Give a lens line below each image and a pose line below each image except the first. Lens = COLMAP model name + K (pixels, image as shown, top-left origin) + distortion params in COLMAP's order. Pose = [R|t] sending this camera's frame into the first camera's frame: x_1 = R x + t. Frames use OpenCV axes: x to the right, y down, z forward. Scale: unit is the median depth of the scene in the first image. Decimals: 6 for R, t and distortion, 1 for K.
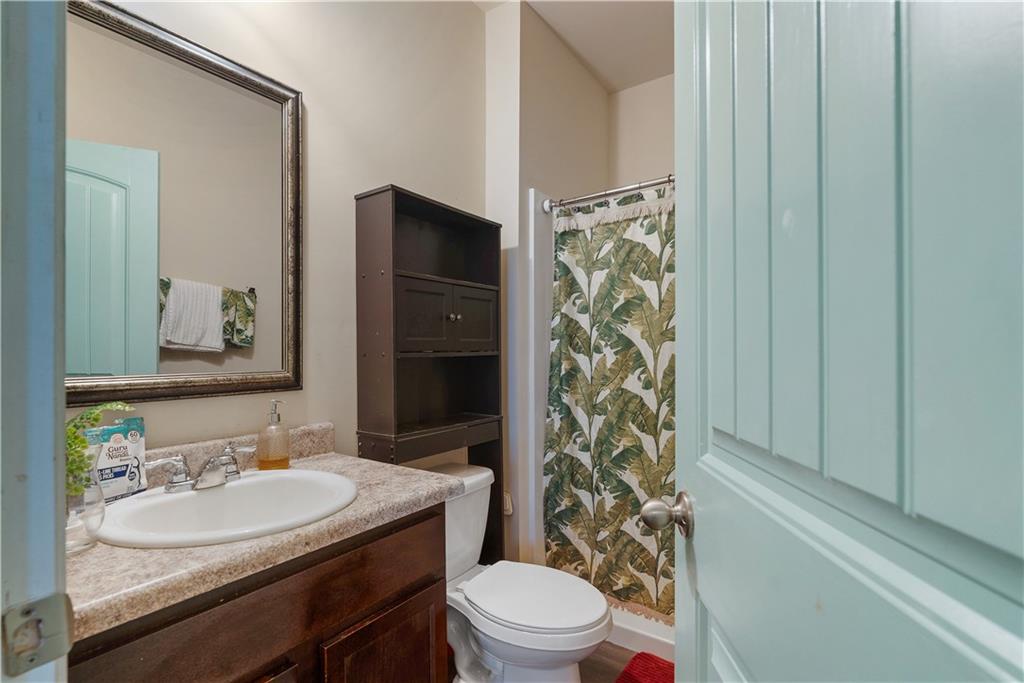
lens RADIAL K [[467.8, 0, 510.5], [0, 467.8, 347.3], [0, 0, 1]] dist [-0.008510, 0.000070]
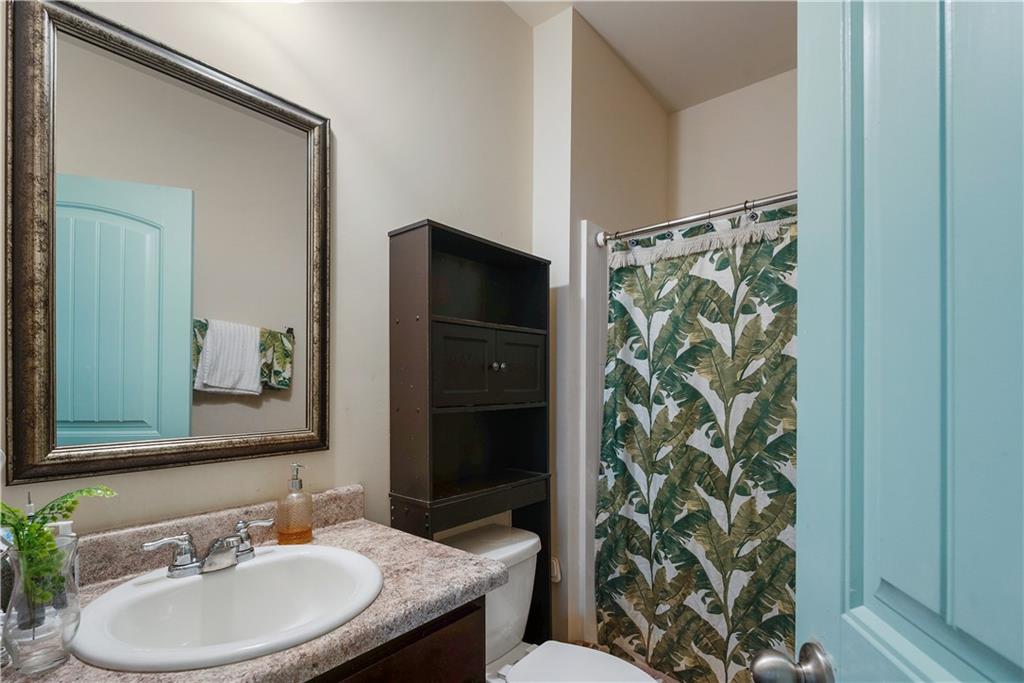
lens RADIAL K [[467.8, 0, 517.7], [0, 467.8, 375.7], [0, 0, 1]] dist [-0.008510, 0.000070]
pose [[0.996983, 0.005057, -0.077459, -0.011617], [-0.005476, 0.999972, -0.005196, -0.039020], [0.077430, 0.005605, 0.996982, 0.105502]]
